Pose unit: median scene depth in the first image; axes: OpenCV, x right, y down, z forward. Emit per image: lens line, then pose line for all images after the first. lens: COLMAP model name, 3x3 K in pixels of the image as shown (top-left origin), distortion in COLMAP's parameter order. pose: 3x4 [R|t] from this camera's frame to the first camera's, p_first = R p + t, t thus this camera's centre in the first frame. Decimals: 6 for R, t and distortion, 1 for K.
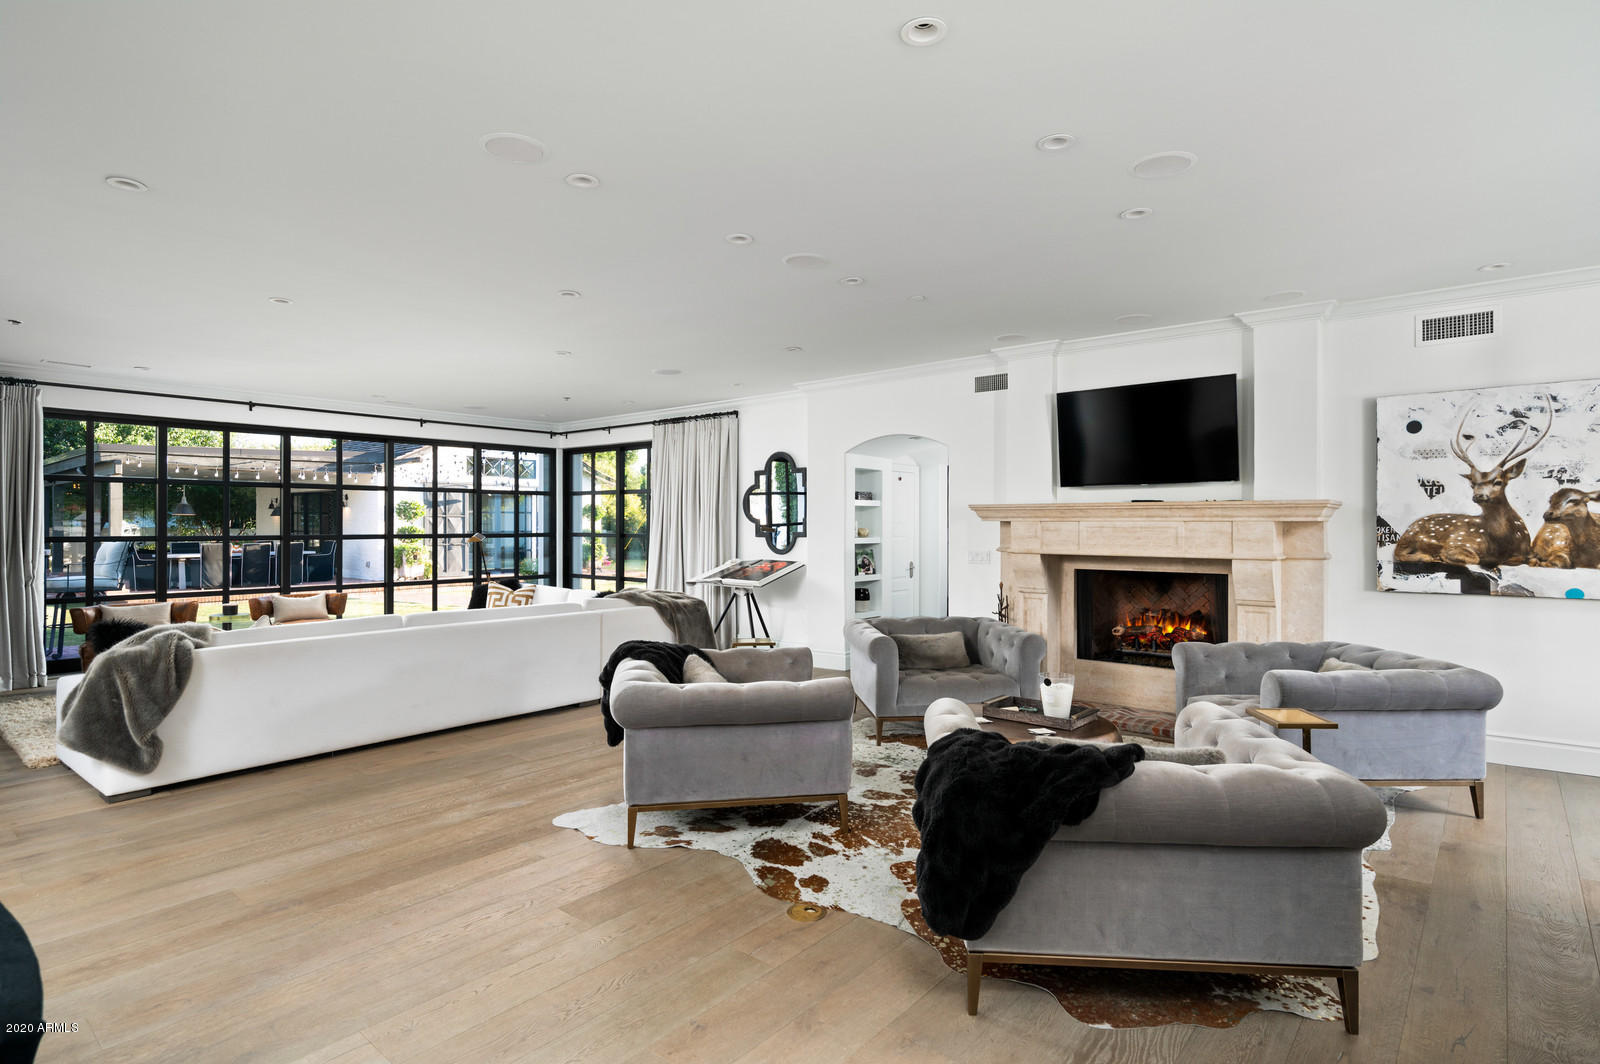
lens RADIAL K [[830.9, 0, 806.3], [0, 830.9, 525.9], [0, 0, 1]] dist [-0.001013, -0.000109]
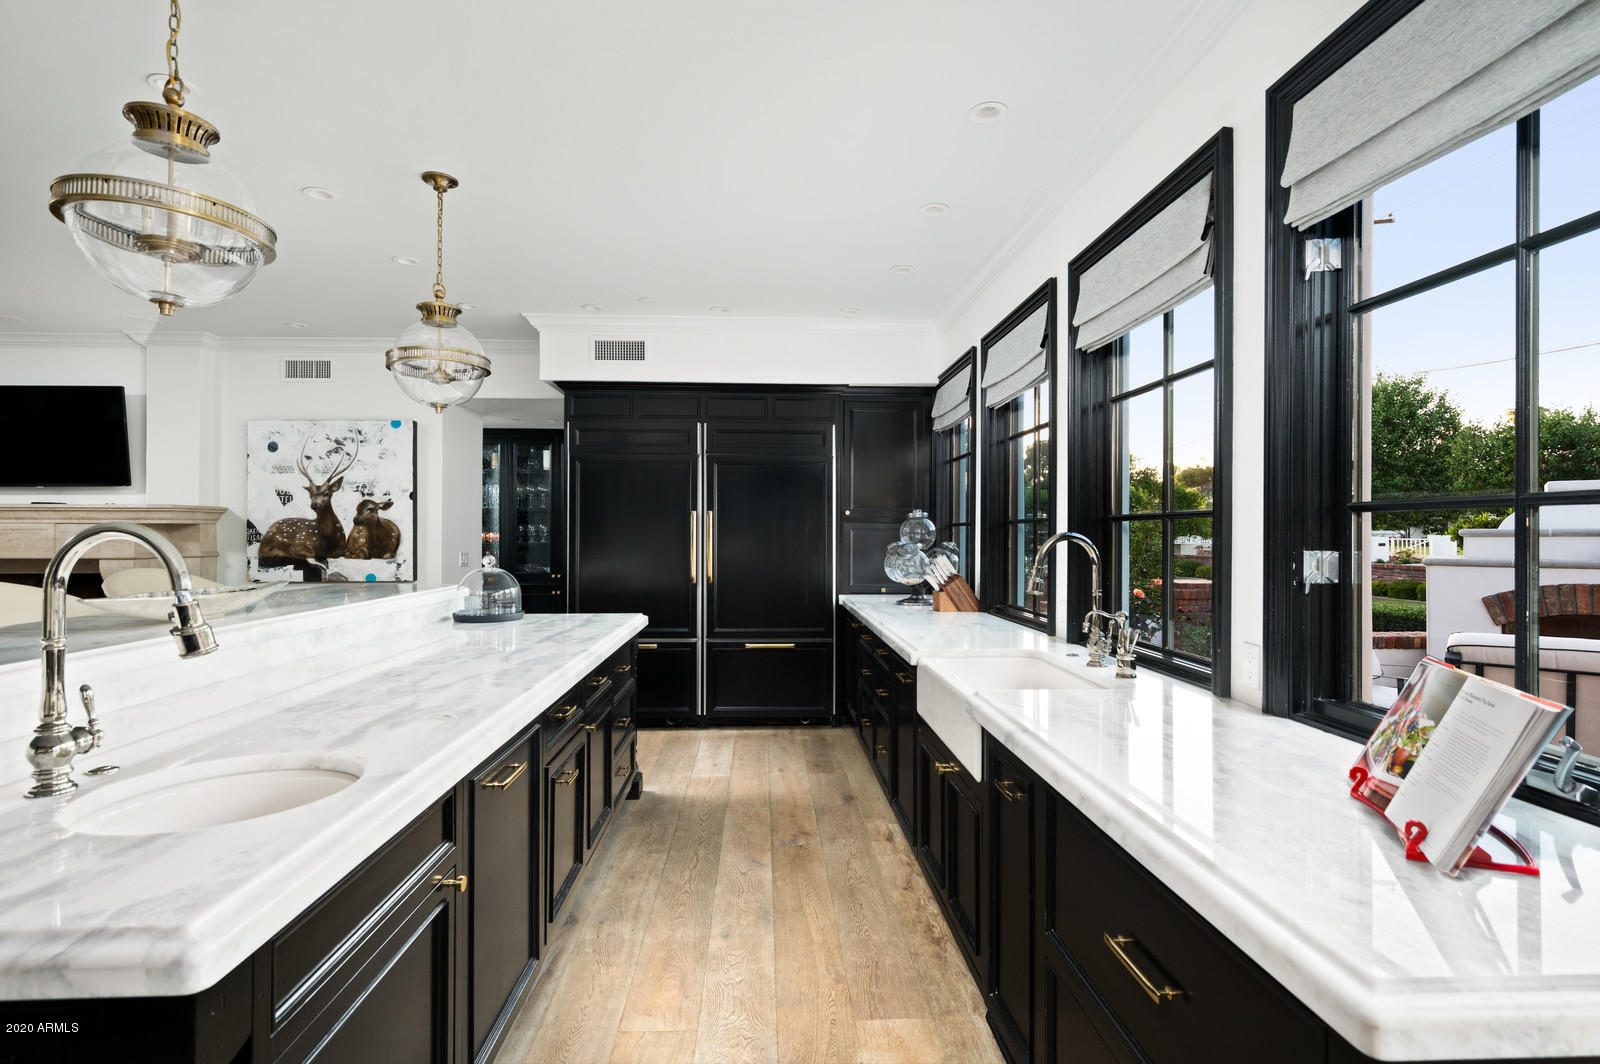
lens RADIAL K [[768.4, 0, 804.3], [0, 768.4, 529.9], [0, 0, 1]] dist [0.001501, 0.000087]
pose [[0.735115, 0.002661, 0.677937, 0.558901], [0.001060, 0.999987, -0.005074, 0.010130], [-0.677942, 0.004449, 0.735102, -0.373950]]
